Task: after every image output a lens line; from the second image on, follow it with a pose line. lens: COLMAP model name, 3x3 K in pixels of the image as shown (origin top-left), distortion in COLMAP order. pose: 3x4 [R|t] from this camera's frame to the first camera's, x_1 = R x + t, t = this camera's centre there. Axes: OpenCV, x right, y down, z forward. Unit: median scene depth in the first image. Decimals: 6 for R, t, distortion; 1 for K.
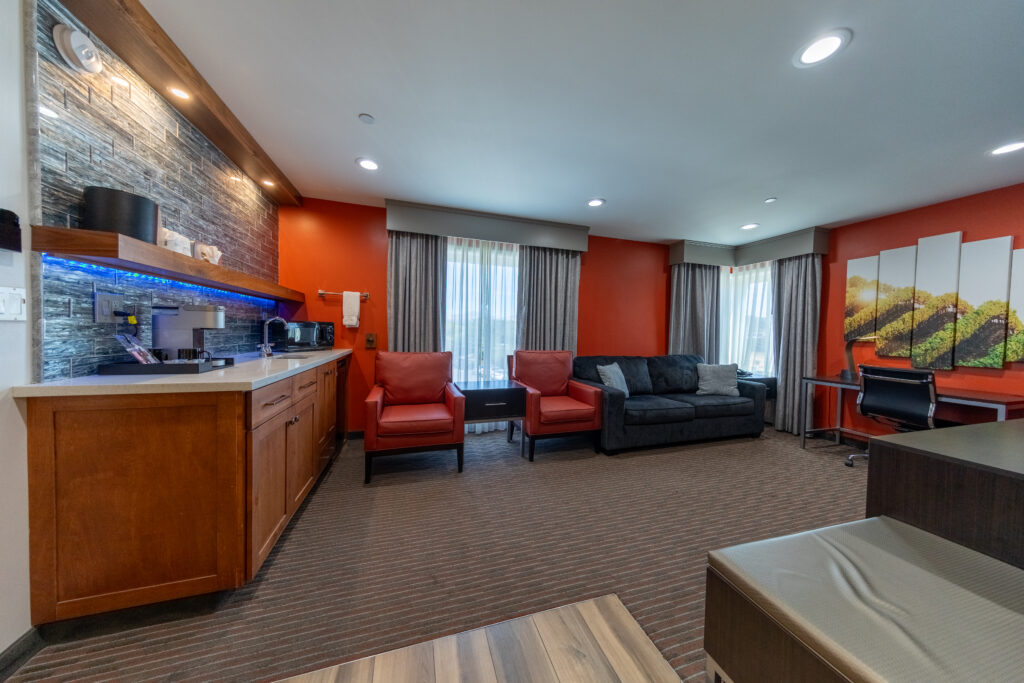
lens RADIAL K [[312.3, 0, 506.6], [0, 312.3, 340.8], [0, 0, 1]] dist [0.010415, -0.000038]
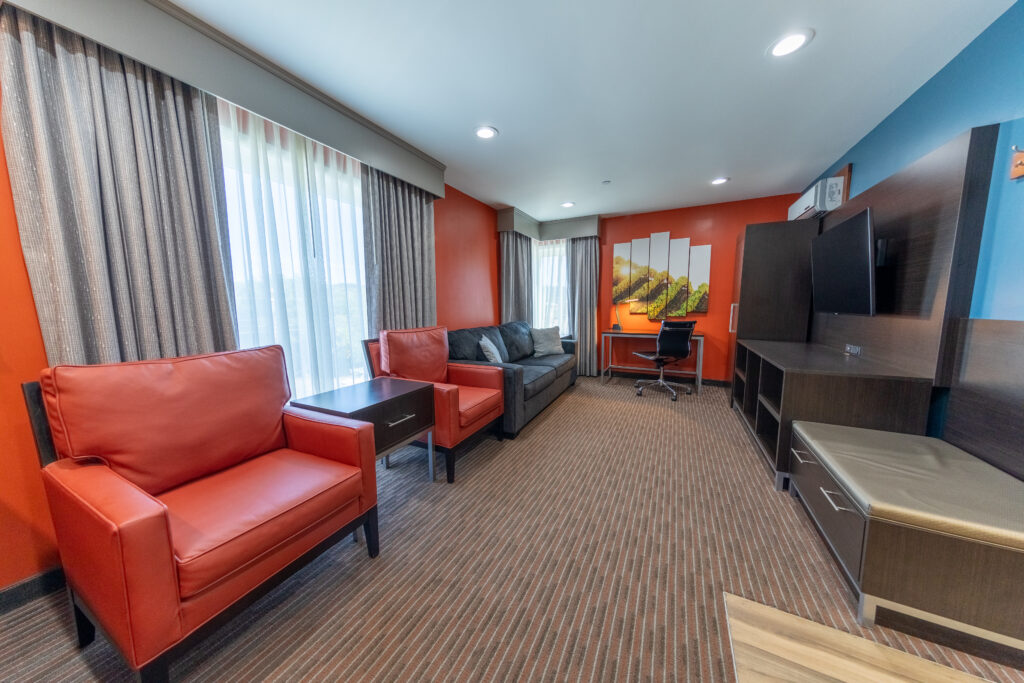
lens RADIAL K [[319.6, 0, 512.0], [0, 319.6, 342.6], [0, 0, 1]] dist [0.006469, -0.000078]
pose [[0.699811, -0.114007, 0.705171, -0.262898], [0.048267, 0.992473, 0.112555, -0.009324], [-0.712695, -0.044730, 0.700046, 0.341189]]
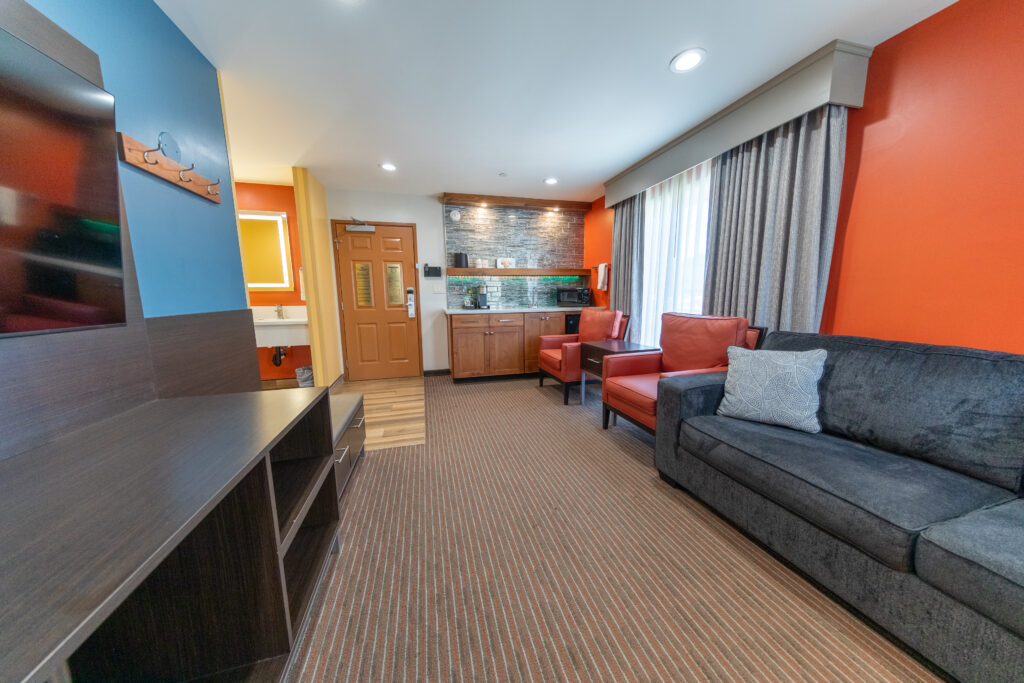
lens RADIAL K [[319.6, 0, 512.0], [0, 319.6, 342.6], [0, 0, 1]] dist [0.006469, -0.000078]
pose [[-0.025680, 0.124651, -0.991868, 0.862102], [-0.022186, 0.991880, 0.125227, 0.012387], [0.999424, 0.025221, -0.022706, 0.635125]]
